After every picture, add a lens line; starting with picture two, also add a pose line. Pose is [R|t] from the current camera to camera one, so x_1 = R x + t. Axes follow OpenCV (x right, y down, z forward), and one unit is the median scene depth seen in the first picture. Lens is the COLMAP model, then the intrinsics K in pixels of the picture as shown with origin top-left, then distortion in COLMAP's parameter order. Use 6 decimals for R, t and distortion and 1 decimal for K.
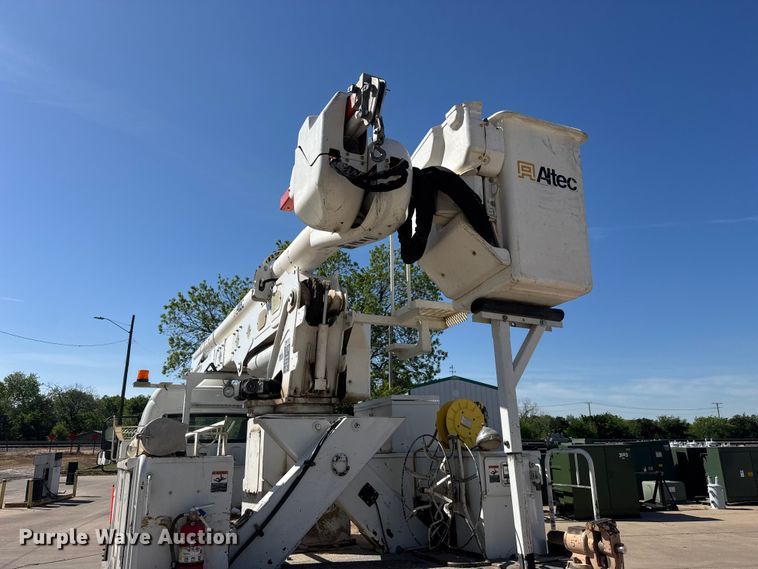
lens RADIAL K [[532.3, 0, 376.8], [0, 532.3, 286.4], [0, 0, 1]] dist [0.080833, -0.123159]
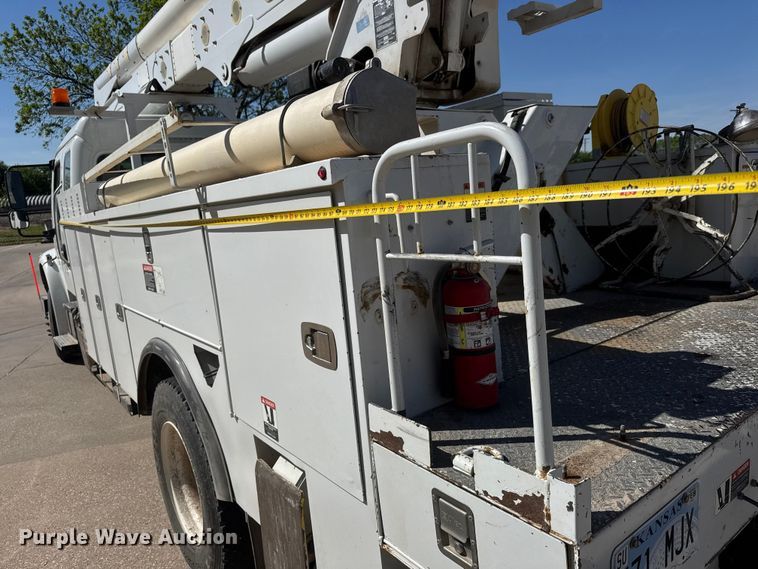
lens RADIAL K [[540.1, 0, 375.5], [0, 540.1, 281.2], [0, 0, 1]] dist [0.004898, -0.004526]
pose [[0.977717, -0.096871, 0.186238, -0.331355], [0.007280, 0.902276, 0.431098, 0.142362], [-0.209799, -0.420136, 0.882876, 0.365247]]
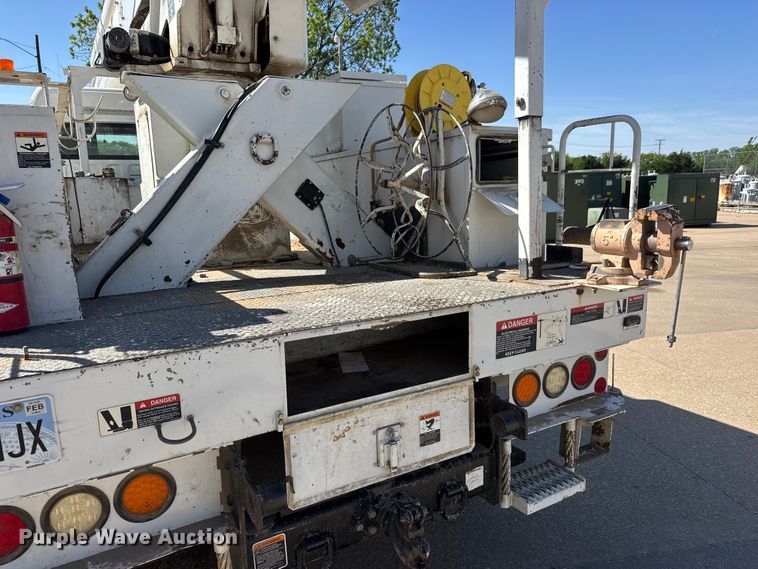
lens RADIAL K [[532.3, 0, 376.8], [0, 532.3, 286.4], [0, 0, 1]] dist [0.080833, -0.123159]
pose [[0.996204, -0.027857, 0.082476, 0.011059], [-0.012716, 0.890691, 0.454431, 0.156132], [-0.086120, -0.453755, 0.886956, 0.277109]]
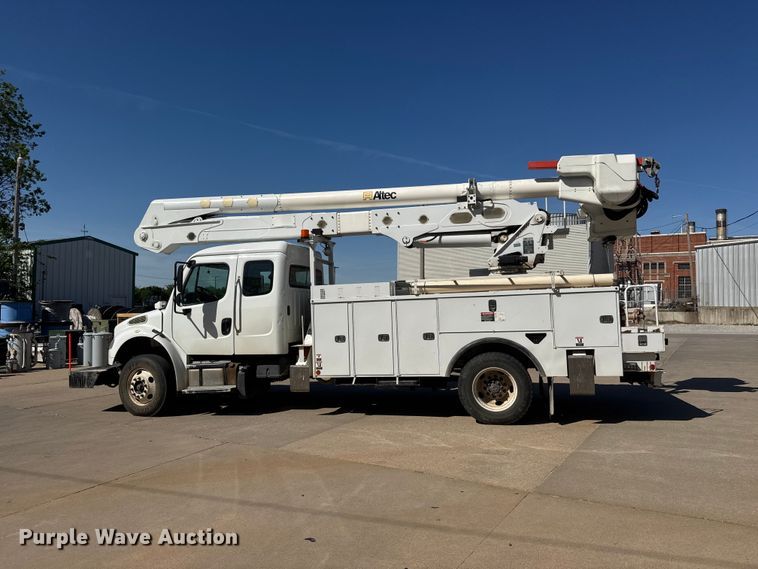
lens RADIAL K [[530.4, 0, 381.2], [0, 530.4, 281.2], [0, 0, 1]] dist [0.105797, -0.158353]
pose [[0.617747, 0.039540, 0.785382, -2.215431], [-0.217145, 0.968481, 0.122038, 0.140750], [-0.755802, -0.245930, 0.606862, 0.153356]]
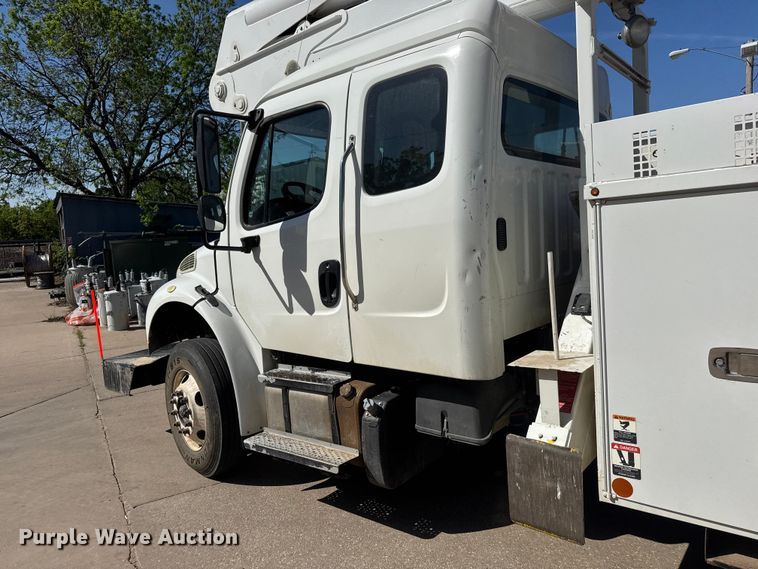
lens RADIAL K [[532.3, 0, 376.8], [0, 532.3, 286.4], [0, 0, 1]] dist [0.080833, -0.123159]
pose [[0.906526, -0.078670, 0.414754, -1.146279], [-0.078597, 0.933850, 0.348922, 0.450460], [-0.414768, -0.348906, 0.840376, 1.227364]]
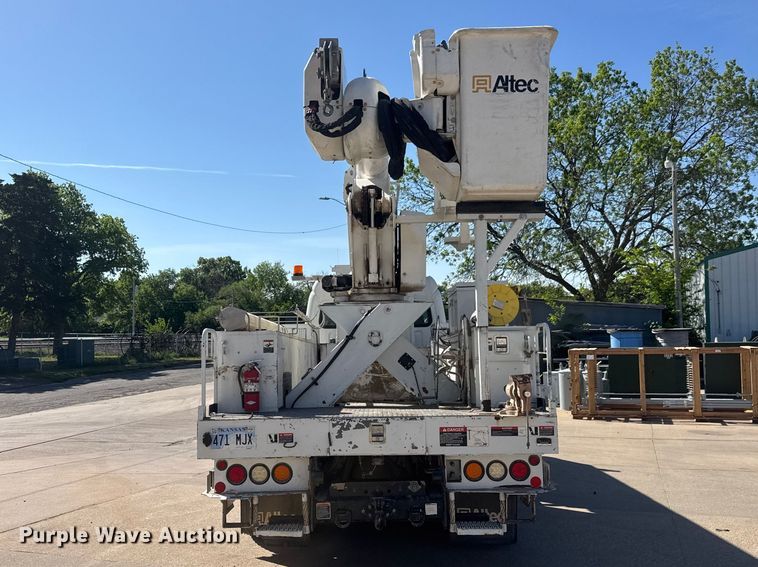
lens RADIAL K [[706.5, 0, 368.6], [0, 706.5, 307.6], [0, 0, 1]] dist [0.110657, -0.000458]
pose [[0.901400, -0.025907, -0.432212, 0.571665], [0.130566, 0.968007, 0.214278, -0.094491], [0.412833, -0.249582, 0.875944, -0.422007]]
